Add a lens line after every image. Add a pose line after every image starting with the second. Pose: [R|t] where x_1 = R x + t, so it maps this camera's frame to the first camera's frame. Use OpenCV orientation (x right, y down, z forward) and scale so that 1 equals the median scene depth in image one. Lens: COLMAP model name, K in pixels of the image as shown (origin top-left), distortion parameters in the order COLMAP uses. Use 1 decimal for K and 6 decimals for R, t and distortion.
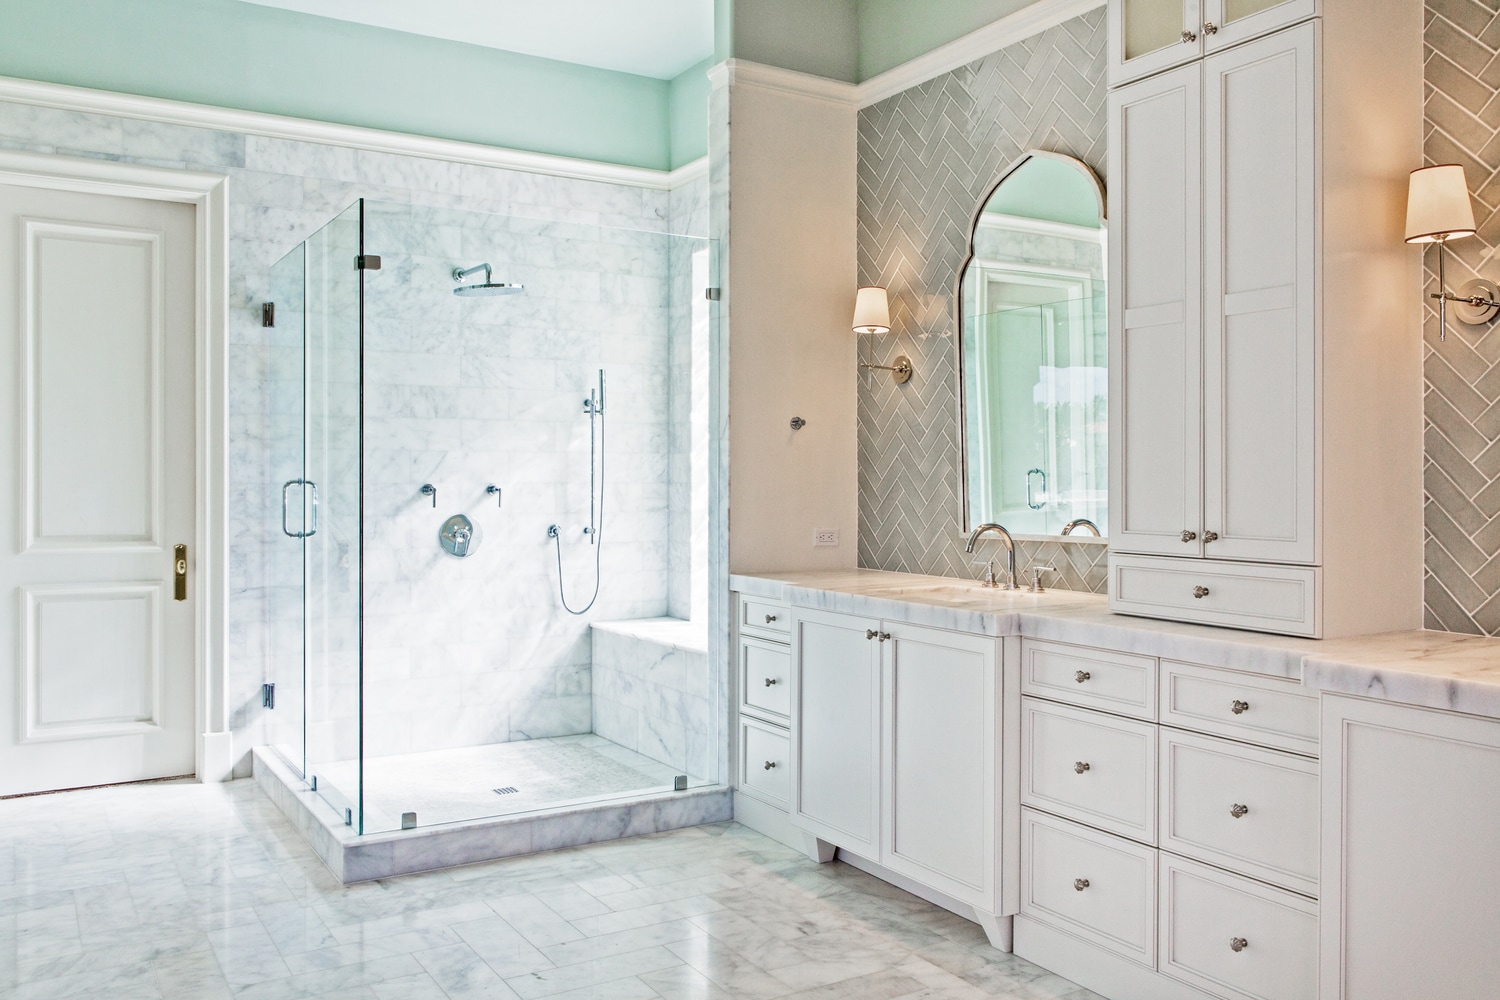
lens RADIAL K [[1241.0, 0, 750.0], [0, 1241.0, 500.0], [0, 0, 1]] dist [0.008052, 0.001742]
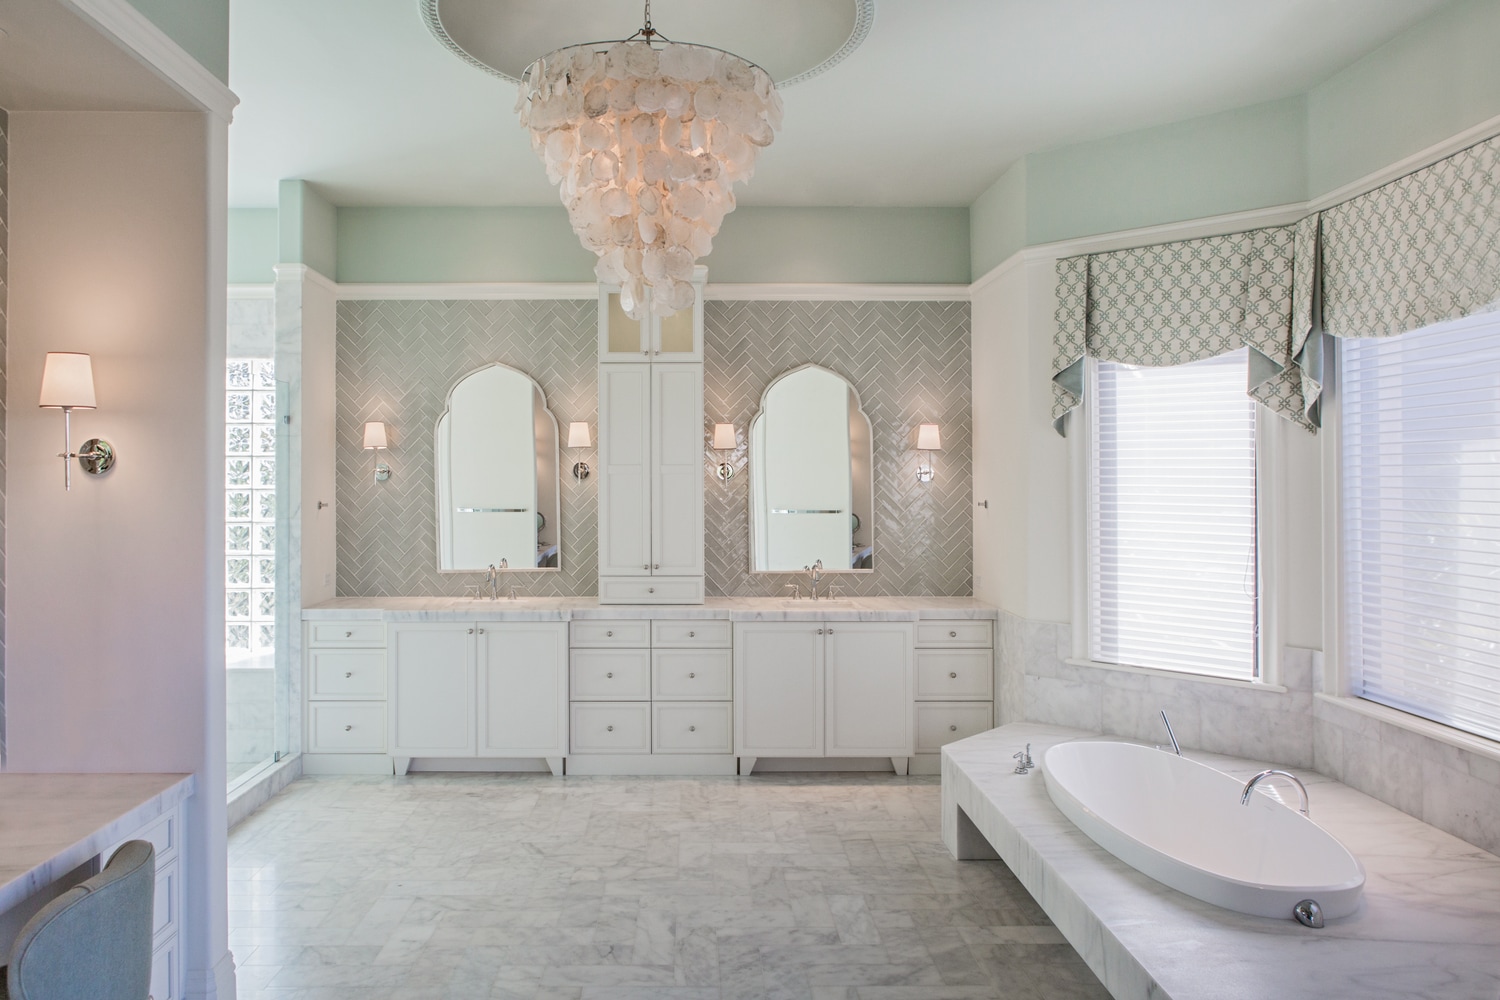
lens RADIAL K [[1050.5, 0, 750.0], [0, 1050.5, 500.0], [0, 0, 1]] dist [-0.000525, -0.000111]
pose [[0.473947, -0.016525, 0.880399, -1.001969], [0.012742, 0.999848, 0.011907, -0.091566], [-0.880461, 0.005575, 0.474085, -0.080960]]
